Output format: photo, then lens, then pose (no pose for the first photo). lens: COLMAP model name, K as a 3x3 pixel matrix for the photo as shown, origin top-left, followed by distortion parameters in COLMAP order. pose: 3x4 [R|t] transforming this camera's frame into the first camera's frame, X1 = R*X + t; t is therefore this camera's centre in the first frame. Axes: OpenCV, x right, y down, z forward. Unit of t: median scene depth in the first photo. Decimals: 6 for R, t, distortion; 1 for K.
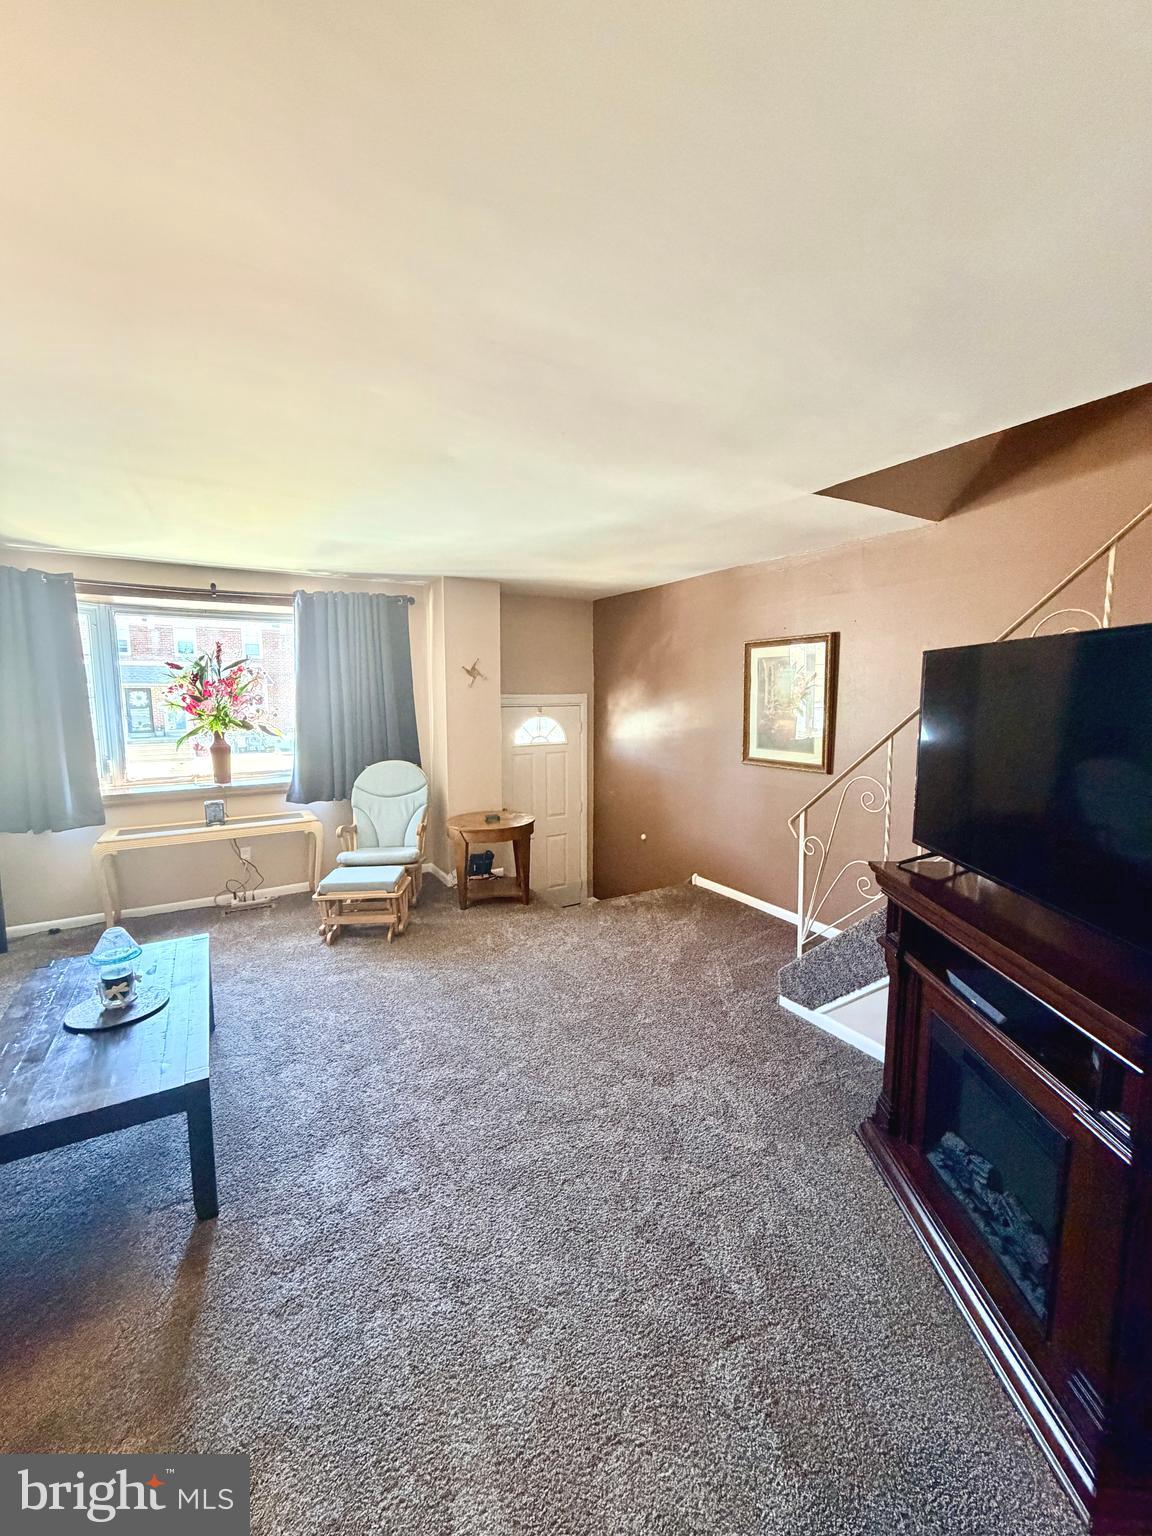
lens RADIAL K [[618.9, 0, 575.2], [0, 618.9, 772.9], [0, 0, 1]] dist [0.018857, -0.000803]
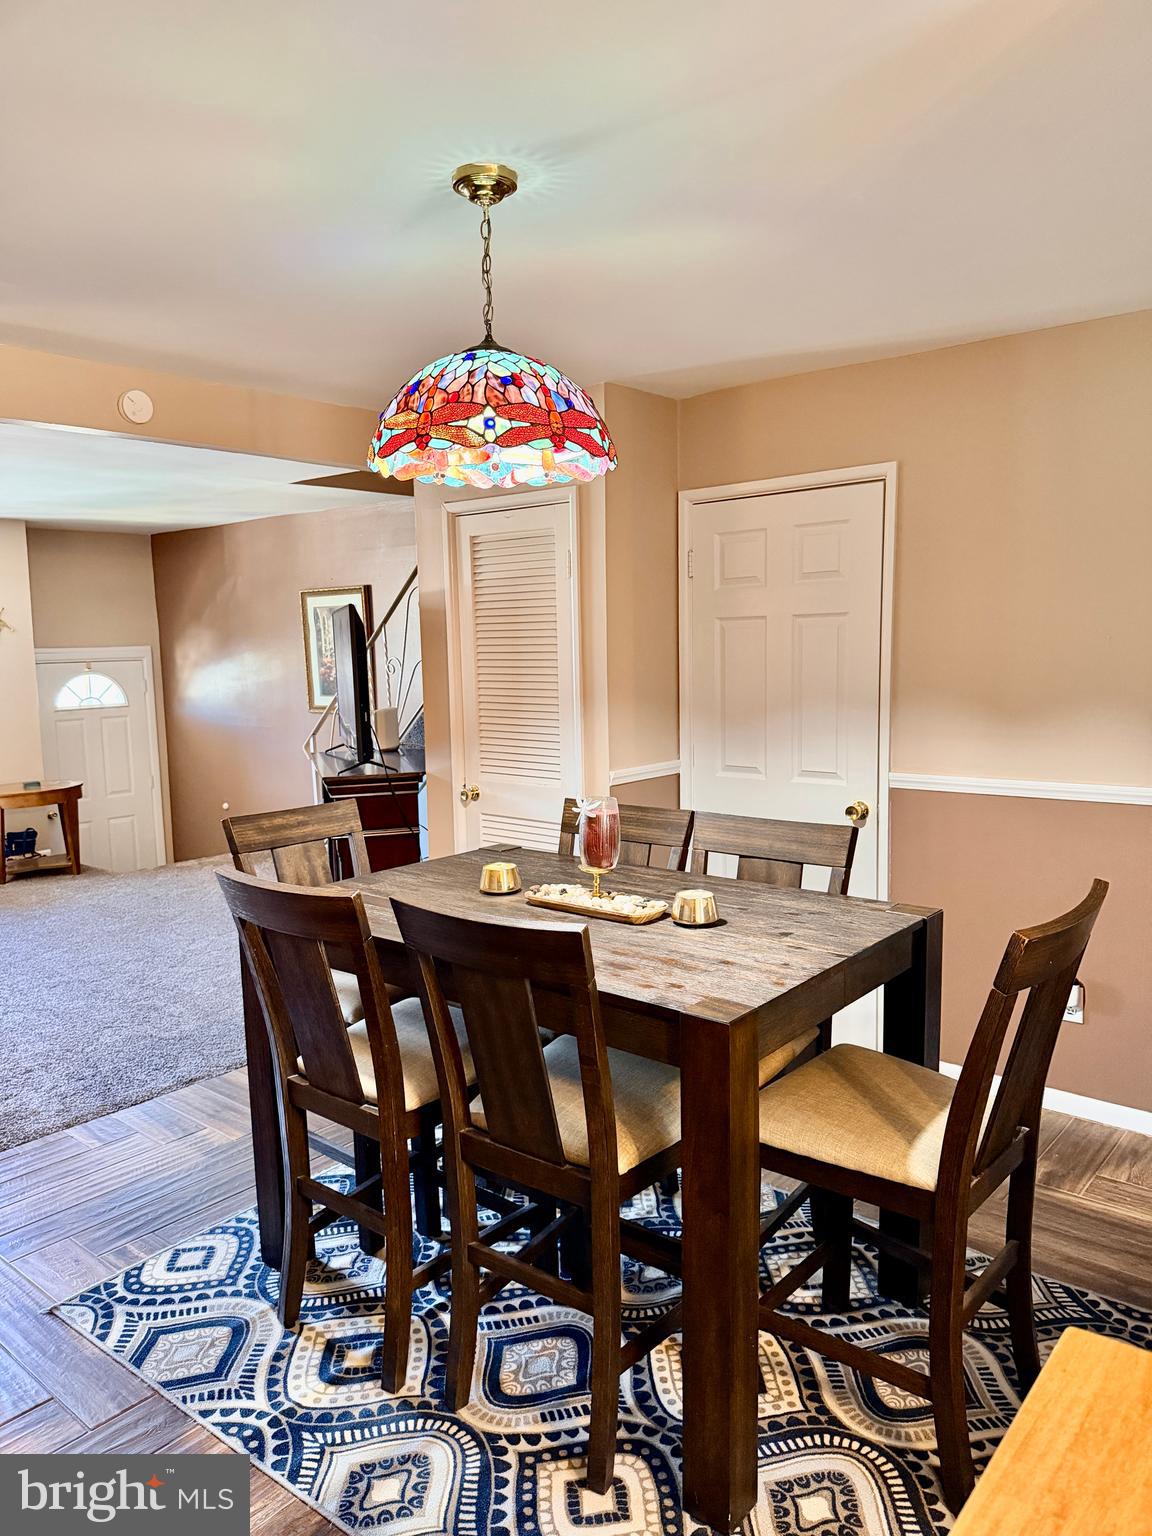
lens RADIAL K [[1081.2, 0, 576.3], [0, 1081.2, 773.0], [0, 0, 1]] dist [0.000419, -0.010290]
pose [[0.945814, -0.058084, 0.319473, 0.099386], [0.060604, 0.998160, 0.002057, 0.086823], [-0.319004, 0.017415, 0.947593, -0.645654]]
